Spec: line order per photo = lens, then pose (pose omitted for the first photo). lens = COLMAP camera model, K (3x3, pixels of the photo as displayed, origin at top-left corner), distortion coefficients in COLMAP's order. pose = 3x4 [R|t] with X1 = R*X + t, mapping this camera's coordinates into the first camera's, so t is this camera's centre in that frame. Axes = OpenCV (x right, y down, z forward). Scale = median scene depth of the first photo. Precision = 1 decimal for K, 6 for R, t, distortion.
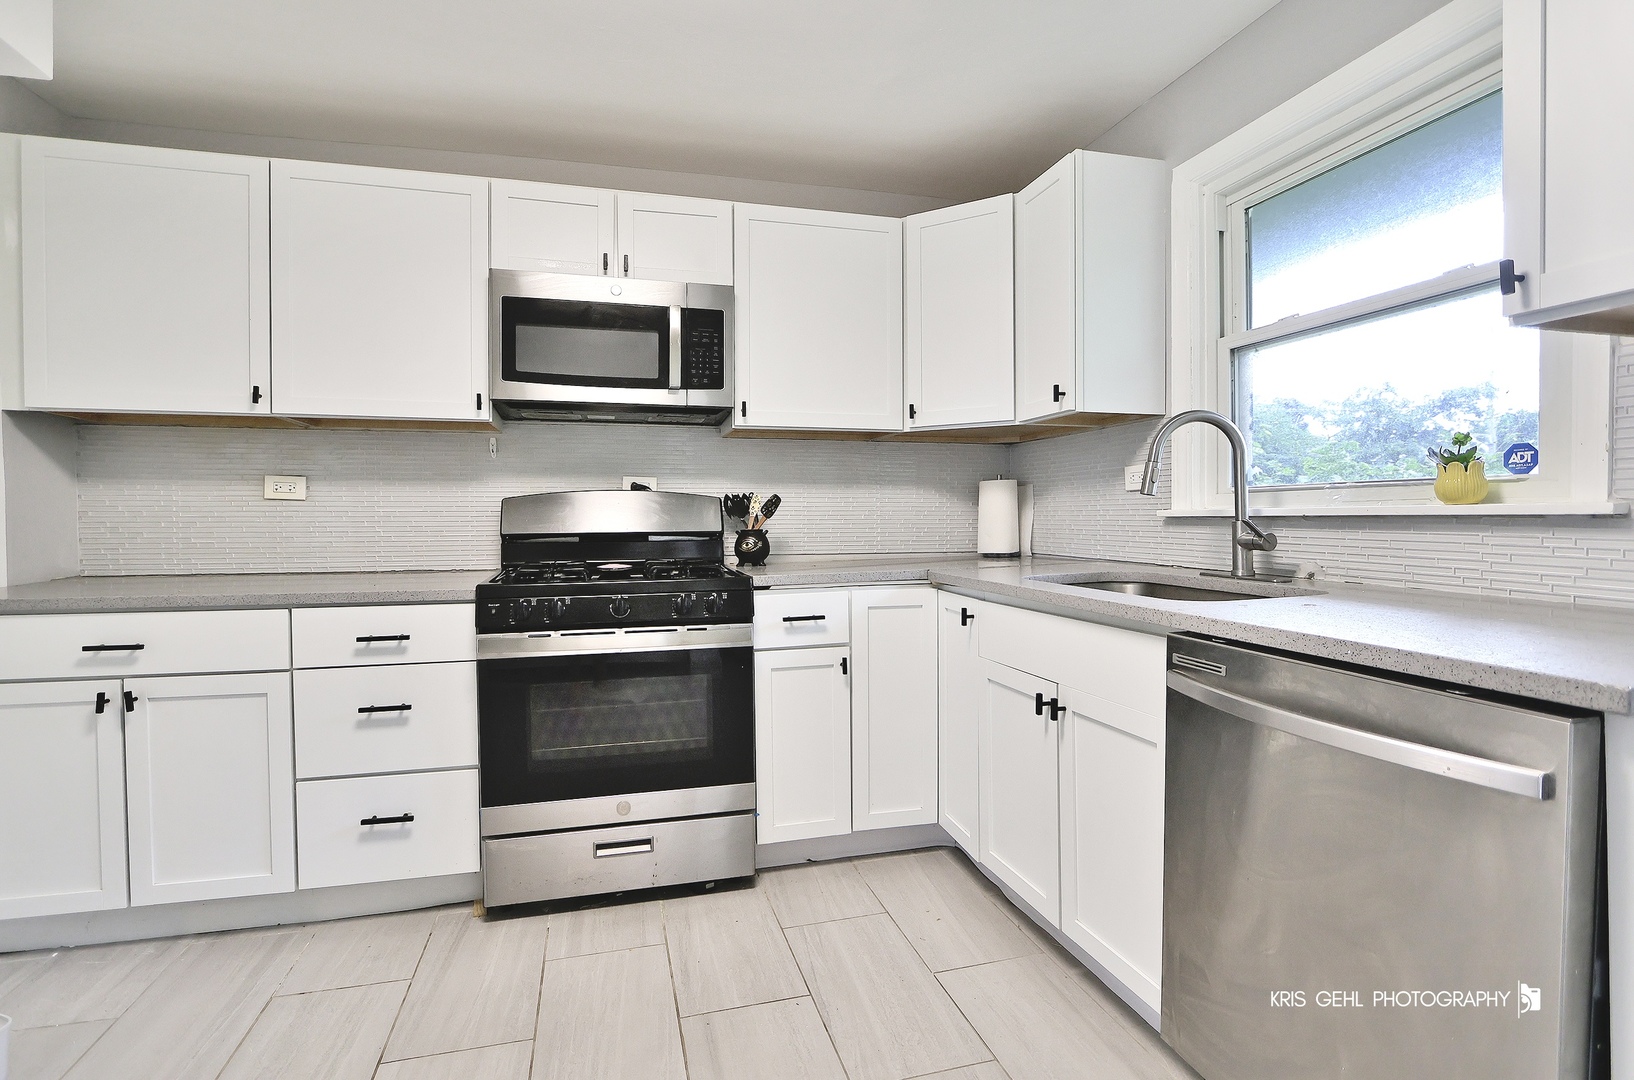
lens RADIAL K [[797.9, 0, 810.1], [0, 797.9, 535.4], [0, 0, 1]] dist [-0.015513, 0.002750]
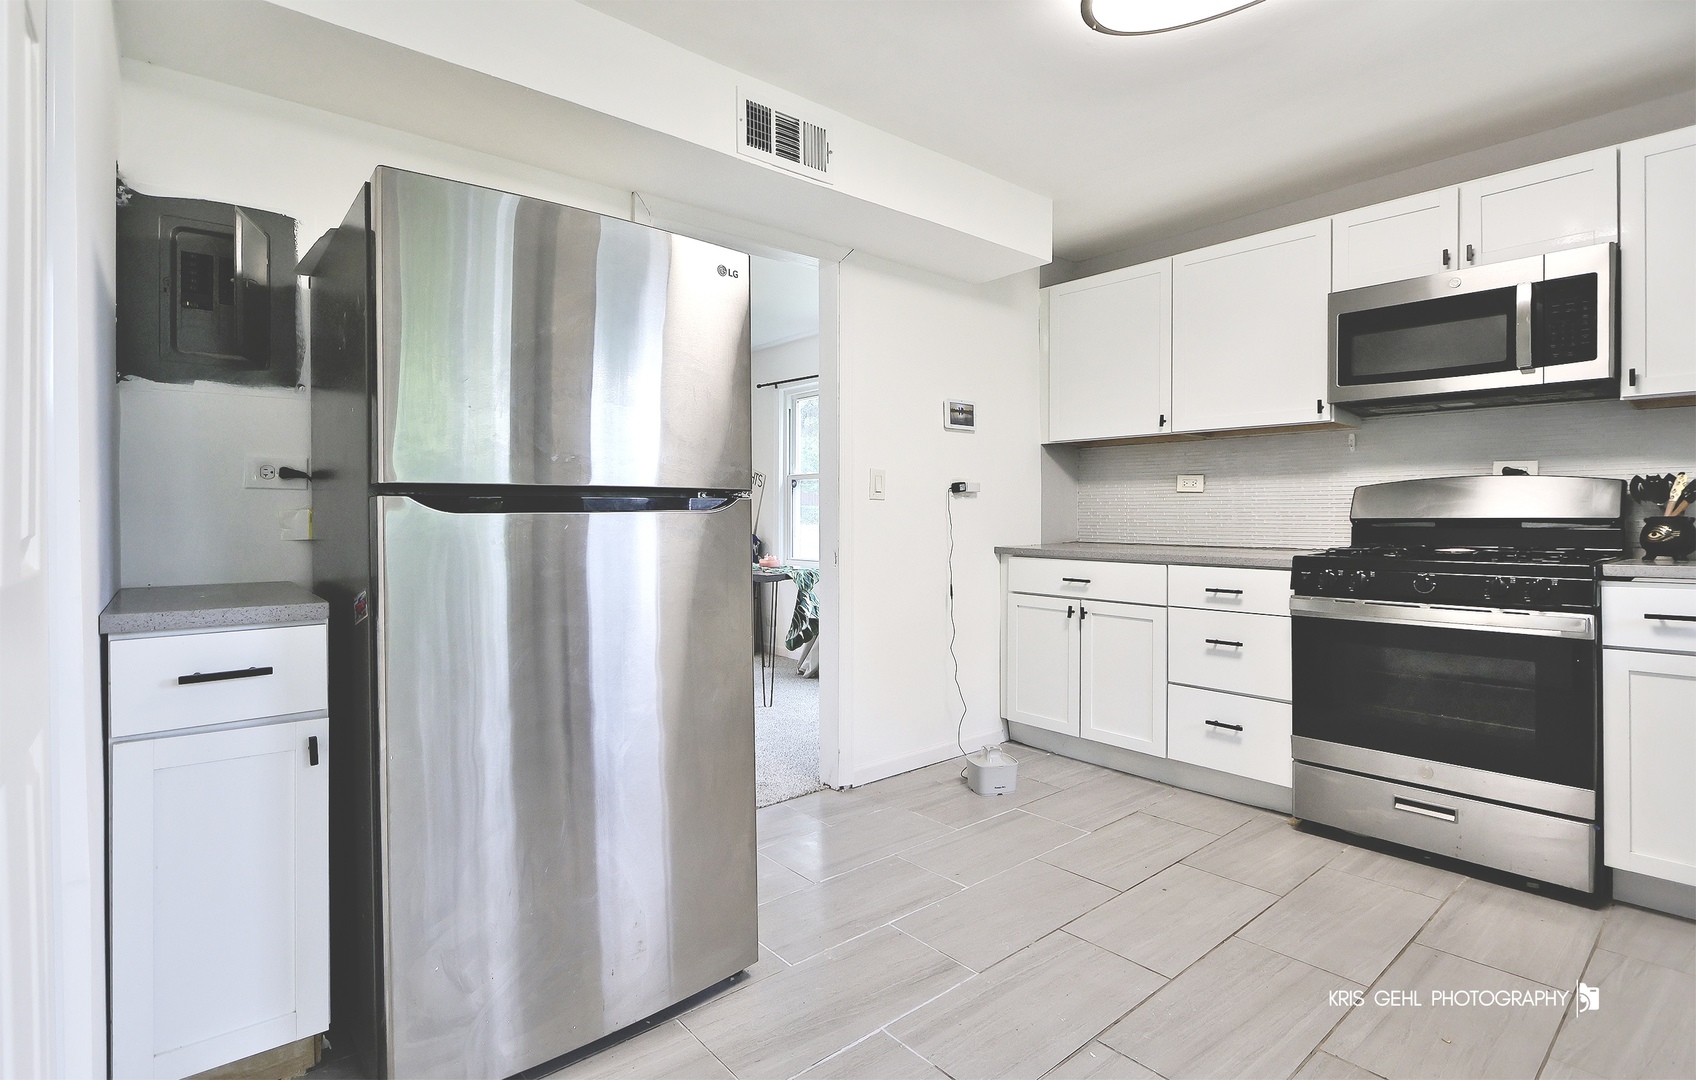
lens RADIAL K [[802.2, 0, 843.0], [0, 802.2, 528.3], [0, 0, 1]] dist [-0.006629, -0.001097]
pose [[0.442135, 0.017160, -0.896784, 0.373656], [-0.024110, 0.999683, 0.007243, 0.025492], [0.896624, 0.018419, 0.442409, -0.182936]]
